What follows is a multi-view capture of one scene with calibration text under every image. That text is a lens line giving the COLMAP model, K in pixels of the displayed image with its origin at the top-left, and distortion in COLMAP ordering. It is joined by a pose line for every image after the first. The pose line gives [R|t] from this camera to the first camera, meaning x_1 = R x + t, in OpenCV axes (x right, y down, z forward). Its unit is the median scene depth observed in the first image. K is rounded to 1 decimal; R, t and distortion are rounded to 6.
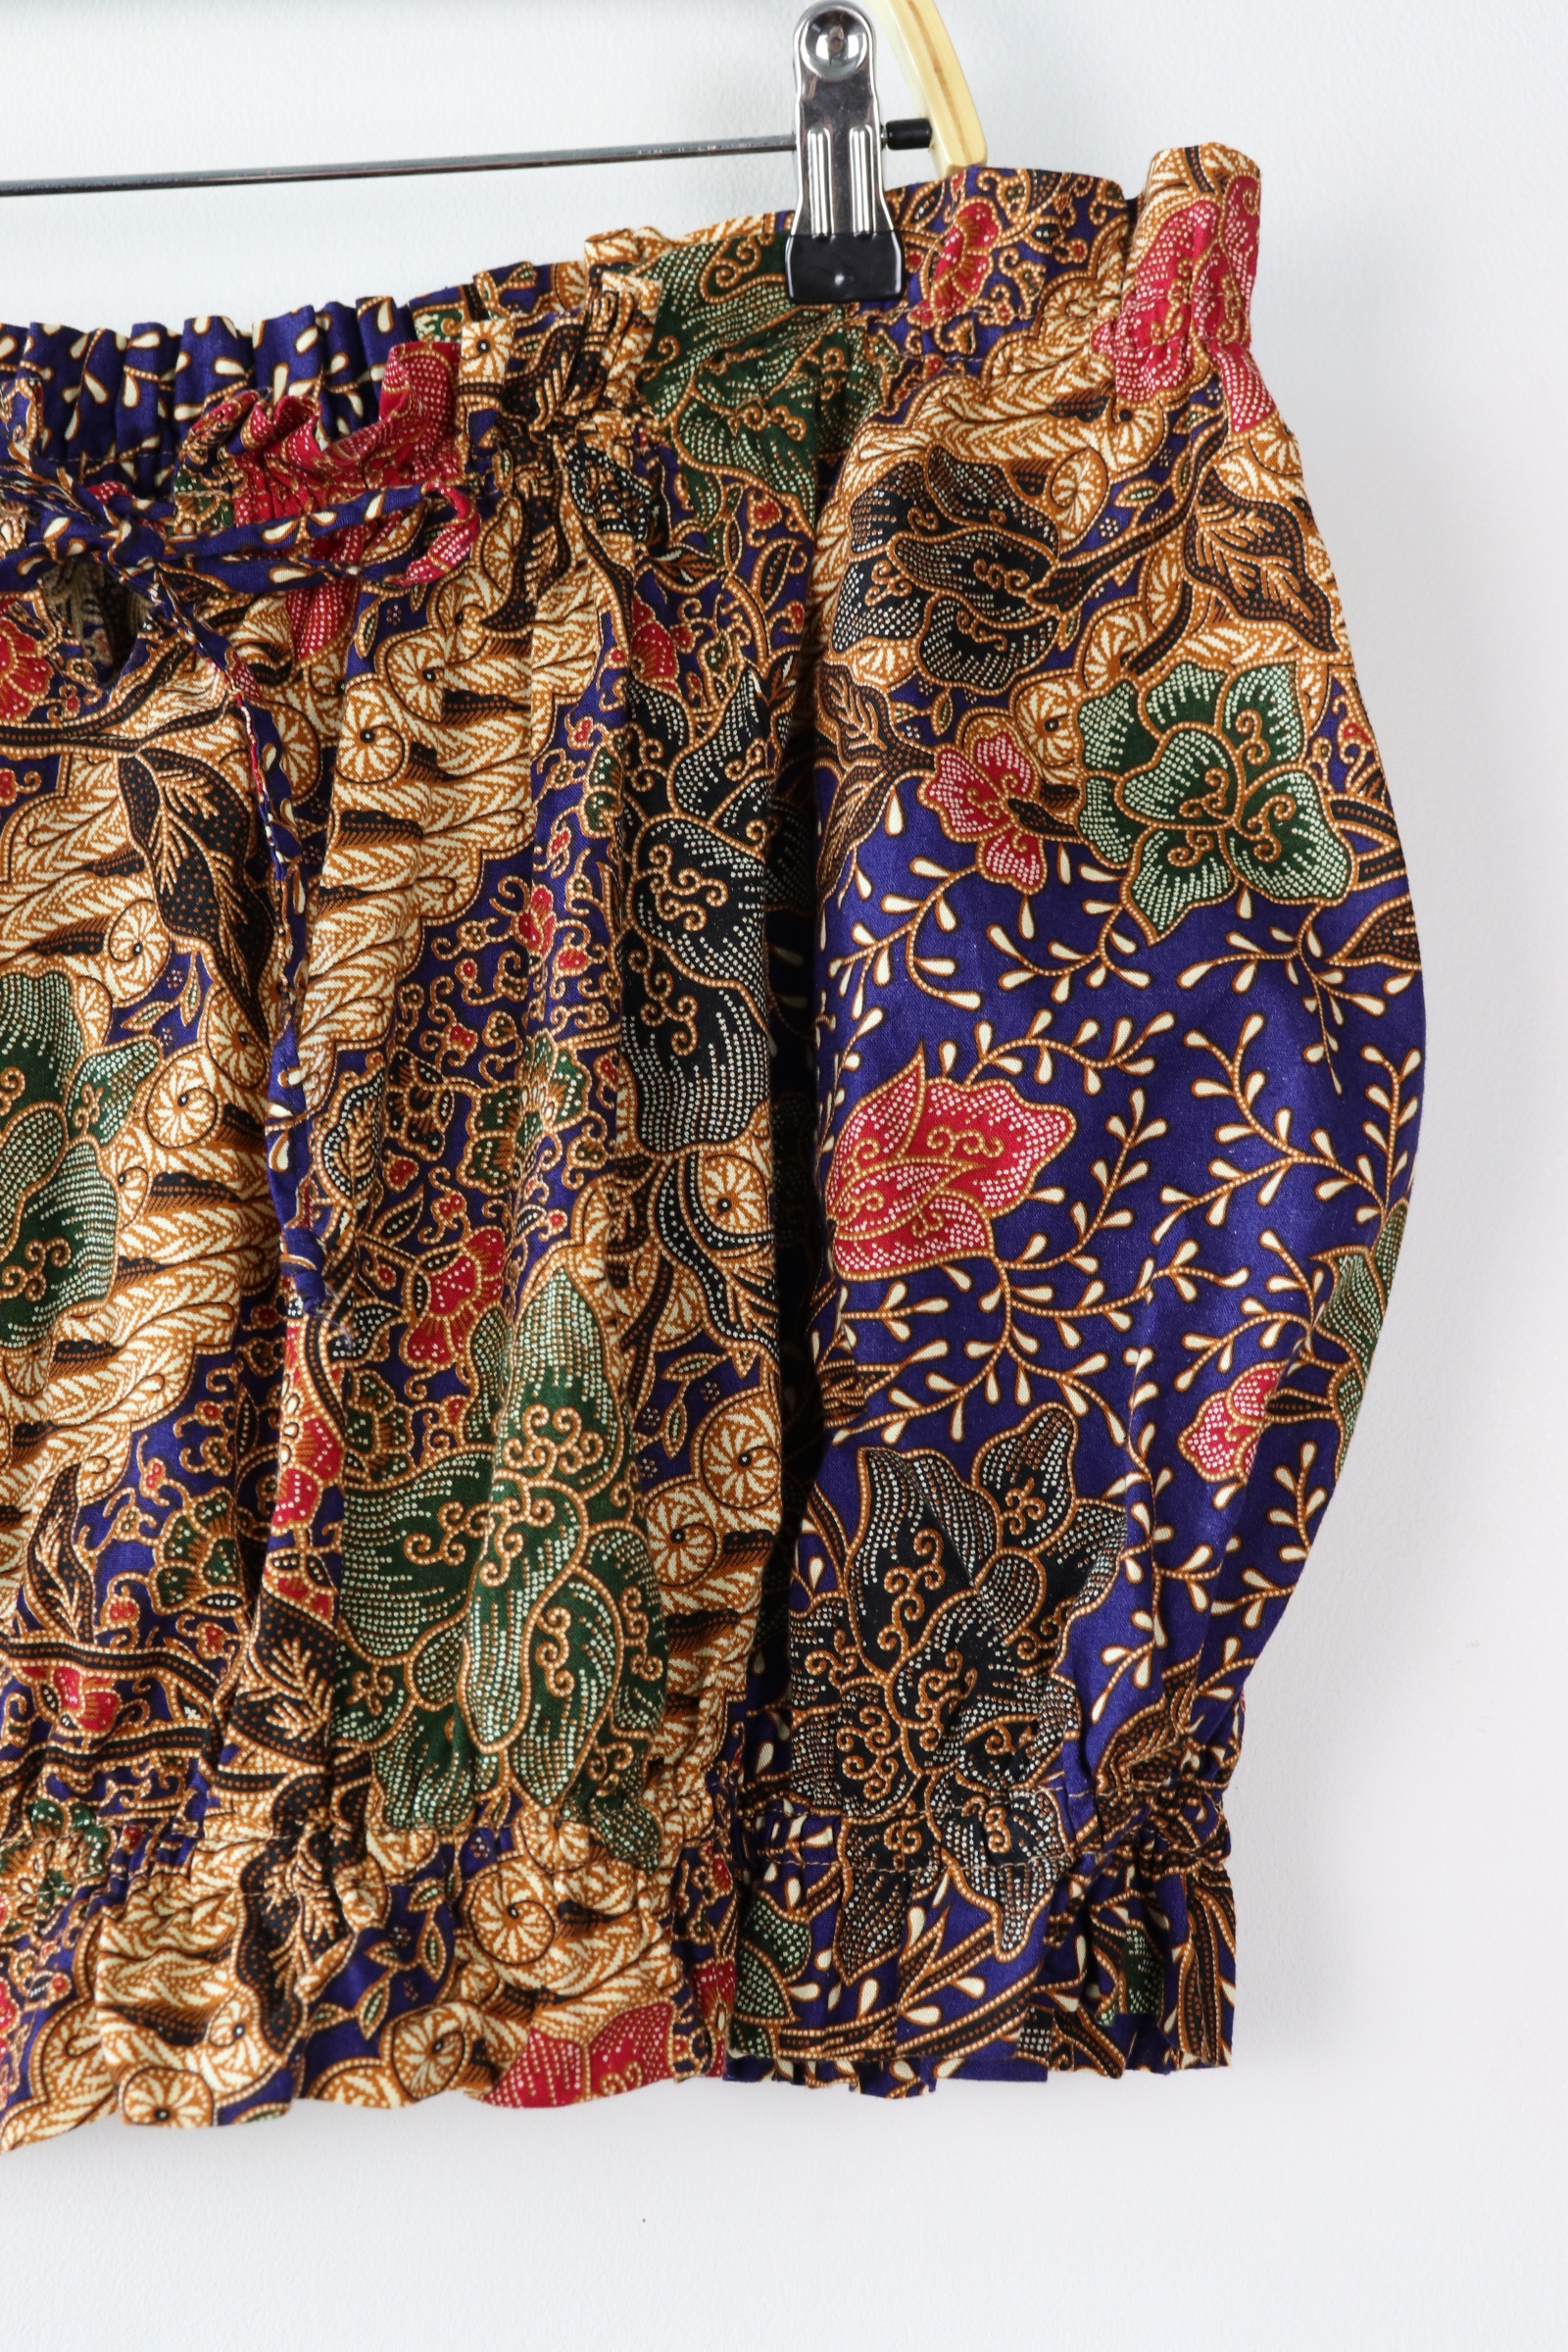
lens RADIAL K [[3714.0, 0, 775.5], [0, 3714.0, 1179.4], [0, 0, 1]] dist [0.103529, 0.000000]
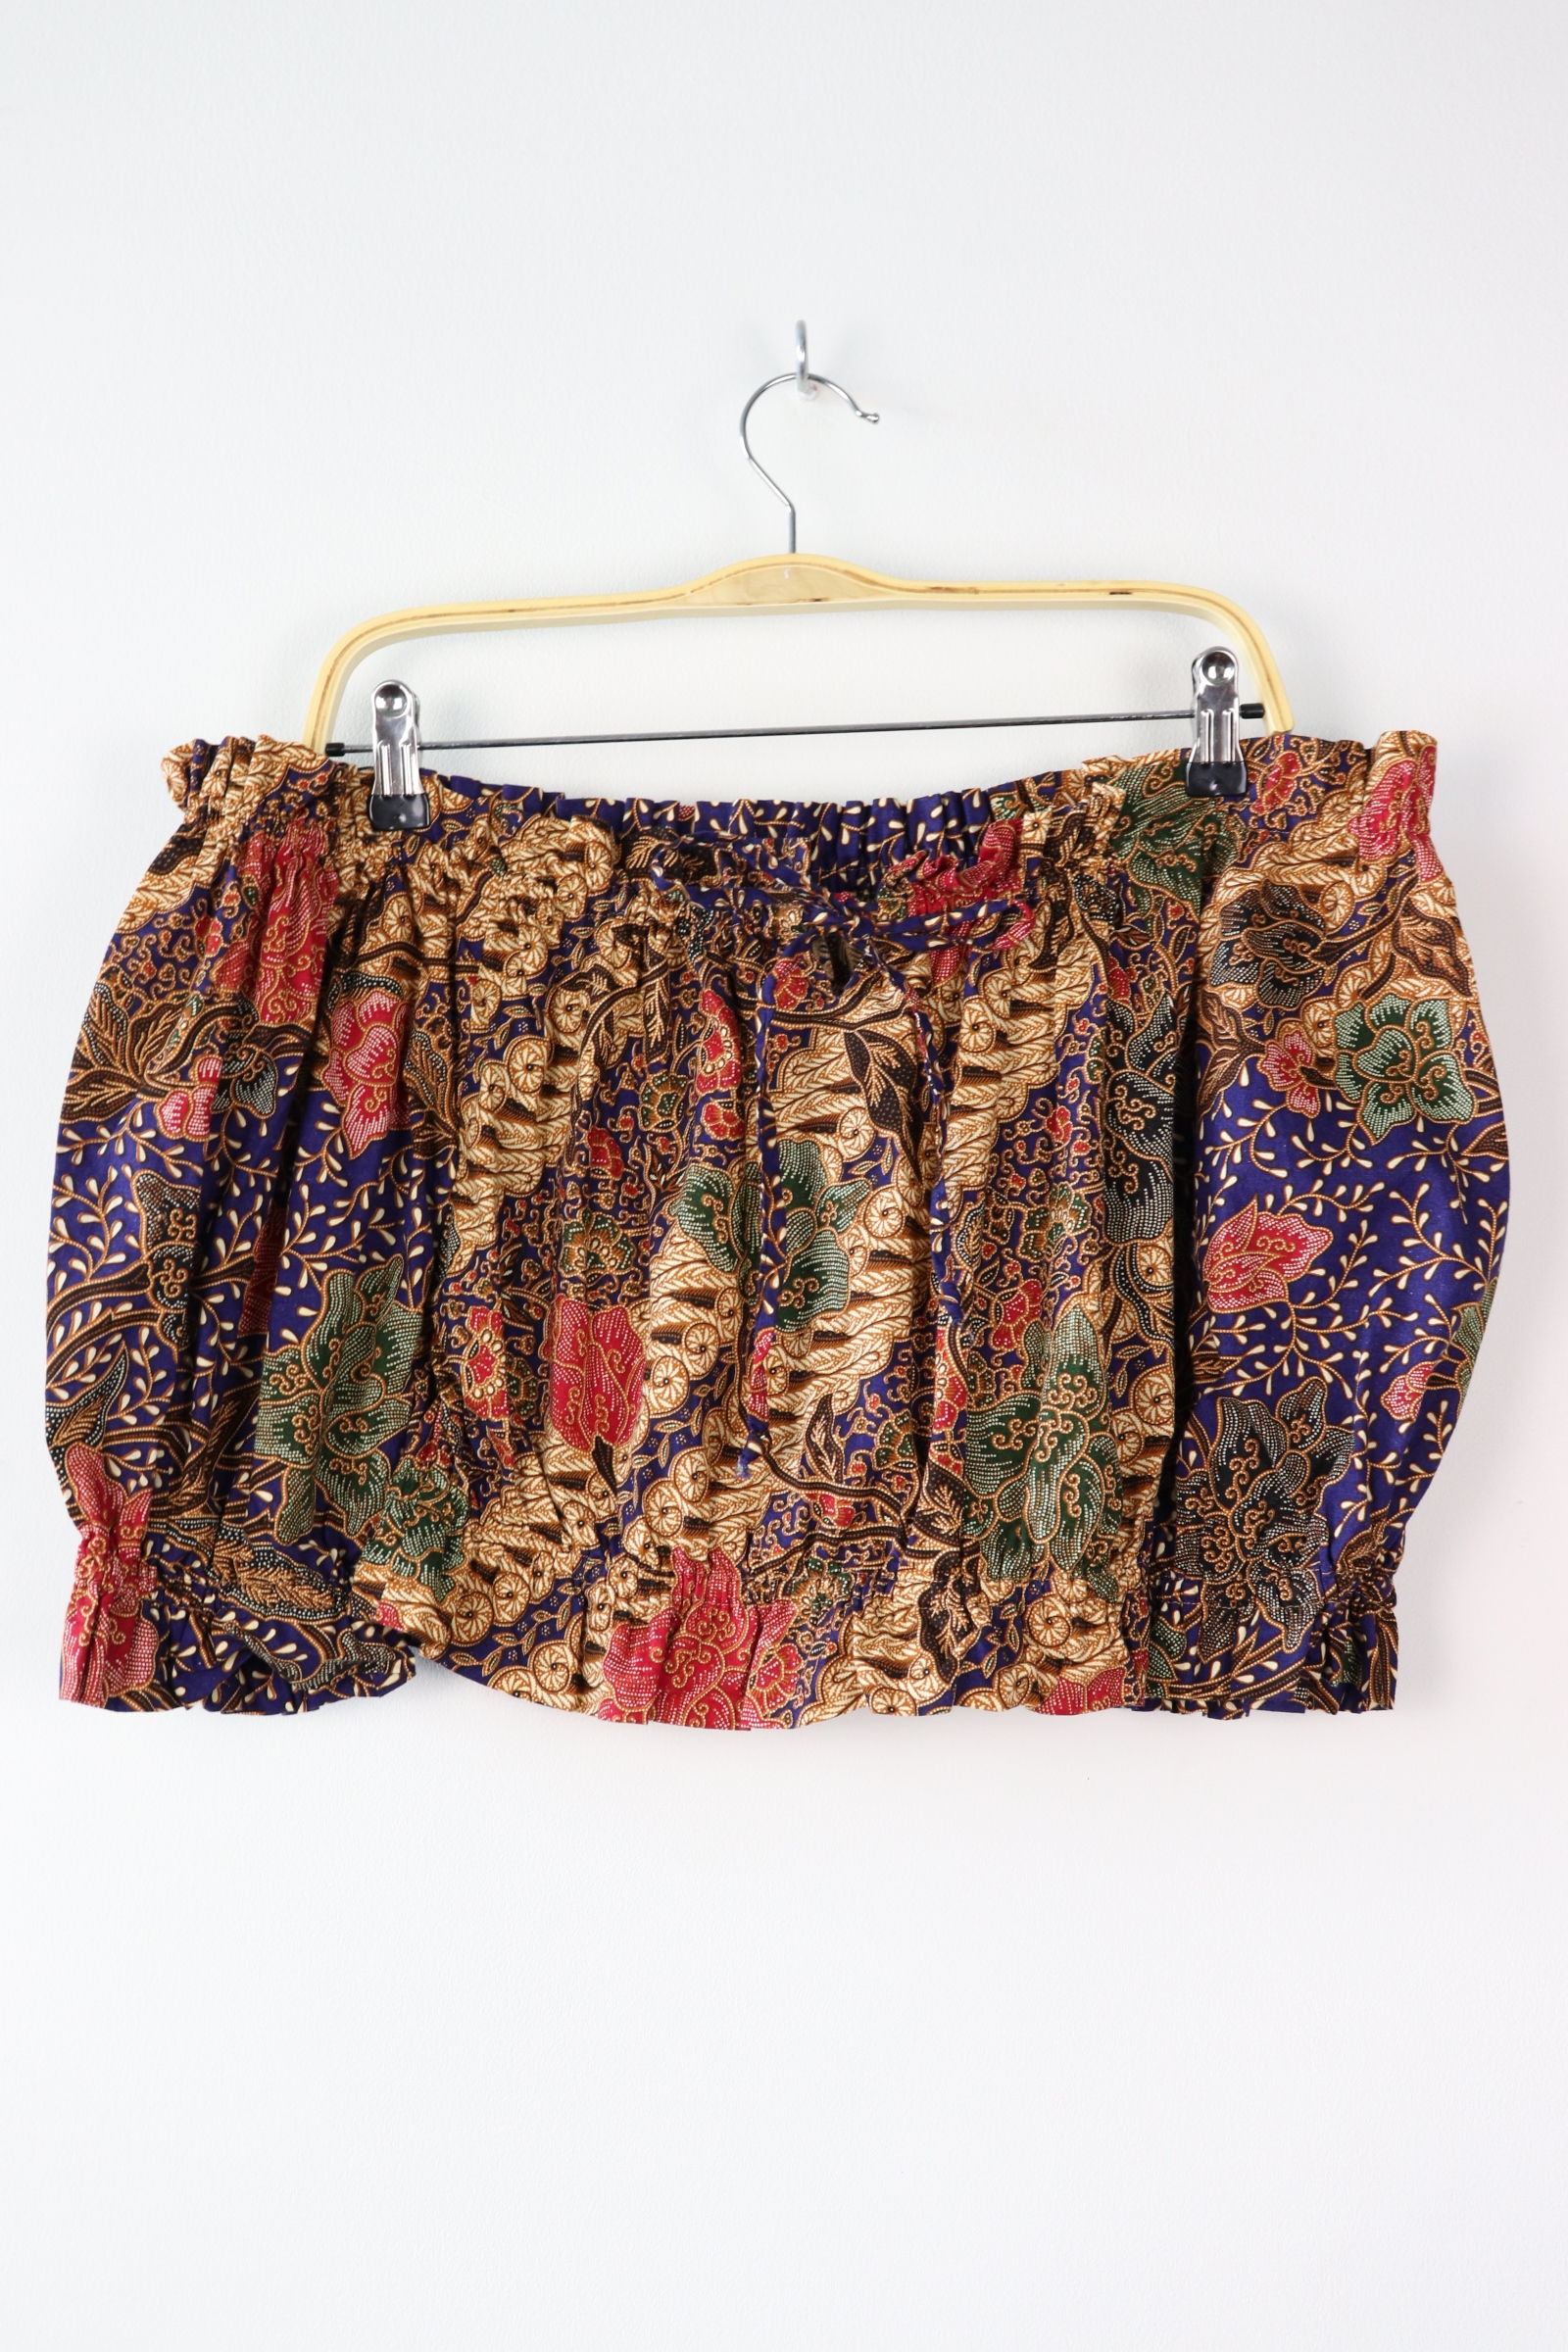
lens RADIAL K [[3104.2, 0, 784.6], [0, 3104.2, 1185.0], [0, 0, 1]] dist [0.026760, 0.000000]
pose [[0.999440, 0.028304, -0.017845, -0.180758], [-0.027549, 0.998769, 0.041239, -0.101864], [0.018990, -0.040724, 0.998990, -0.650887]]
